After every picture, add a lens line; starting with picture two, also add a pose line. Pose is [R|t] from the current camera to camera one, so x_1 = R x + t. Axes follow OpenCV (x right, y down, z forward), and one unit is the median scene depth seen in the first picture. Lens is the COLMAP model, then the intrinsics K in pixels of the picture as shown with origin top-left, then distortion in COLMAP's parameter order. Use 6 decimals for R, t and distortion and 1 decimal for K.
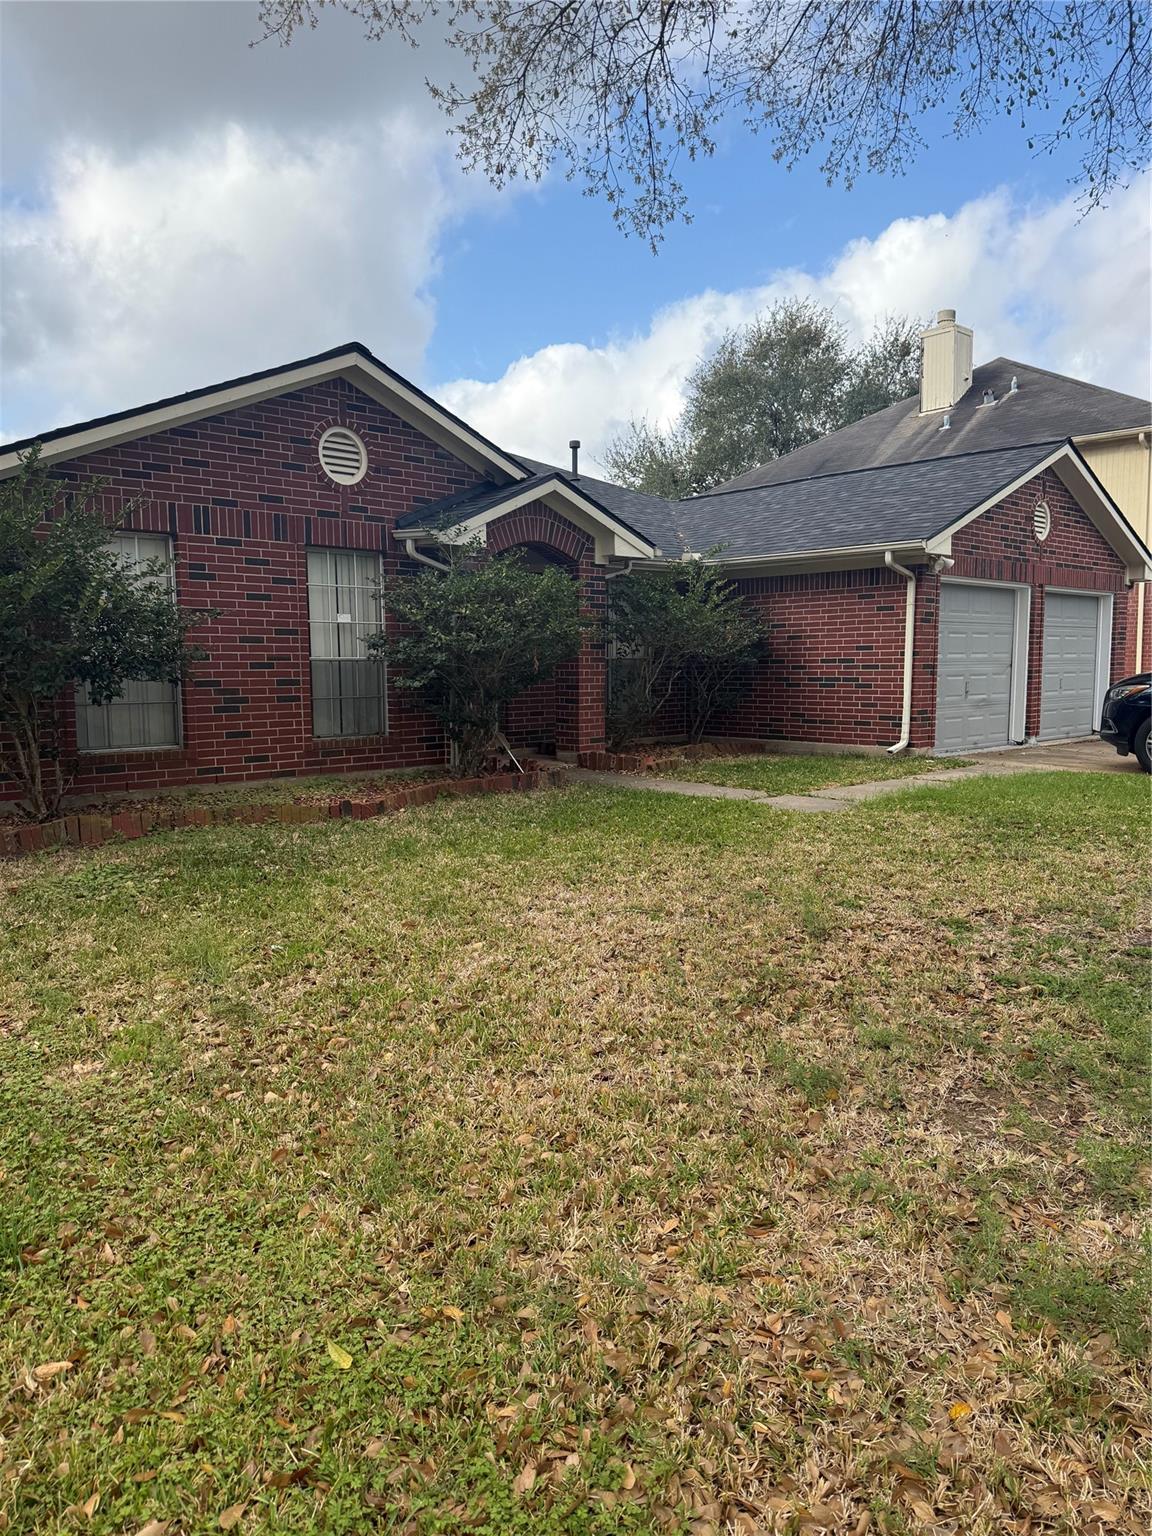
lens RADIAL K [[1089.9, 0, 572.6], [0, 1089.9, 776.8], [0, 0, 1]] dist [0.005819, -0.005349]
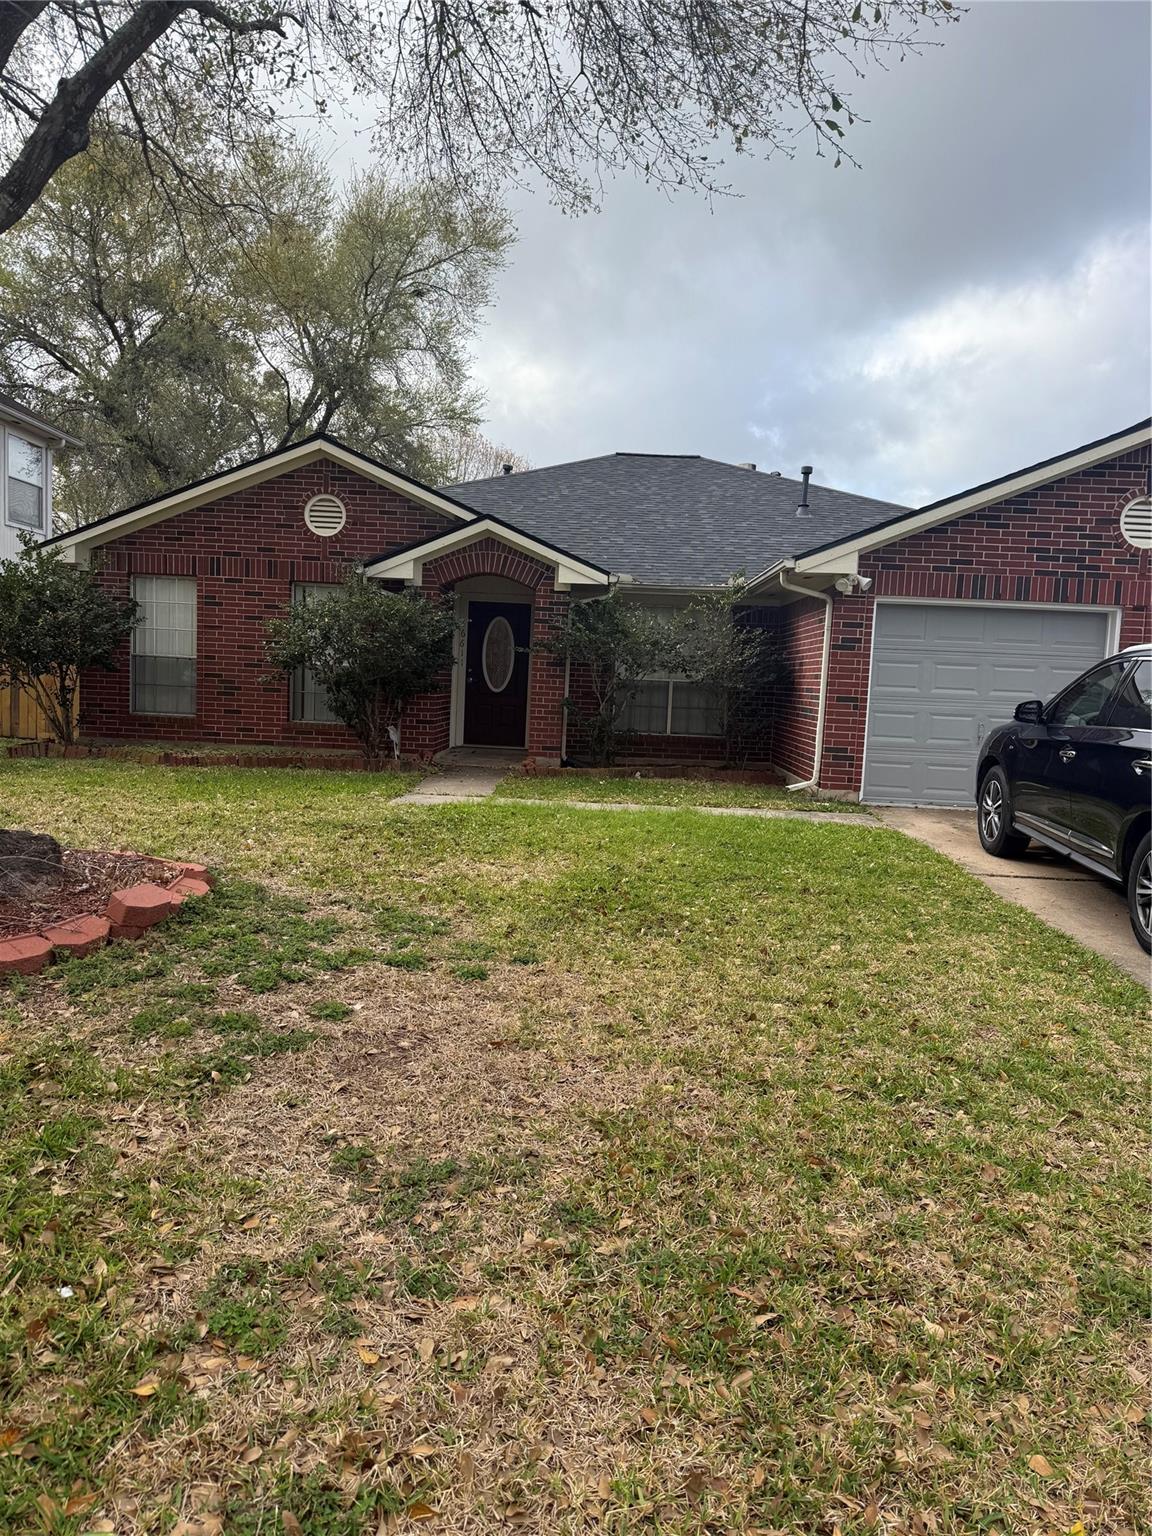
lens RADIAL K [[1089.9, 0, 586.2], [0, 1089.9, 773.5], [0, 0, 1]] dist [0.005819, -0.005349]
pose [[0.705534, 0.100461, -0.701520, 0.982165], [-0.123173, 0.992218, 0.018212, -0.038387], [0.697890, 0.073559, 0.712418, 0.275392]]
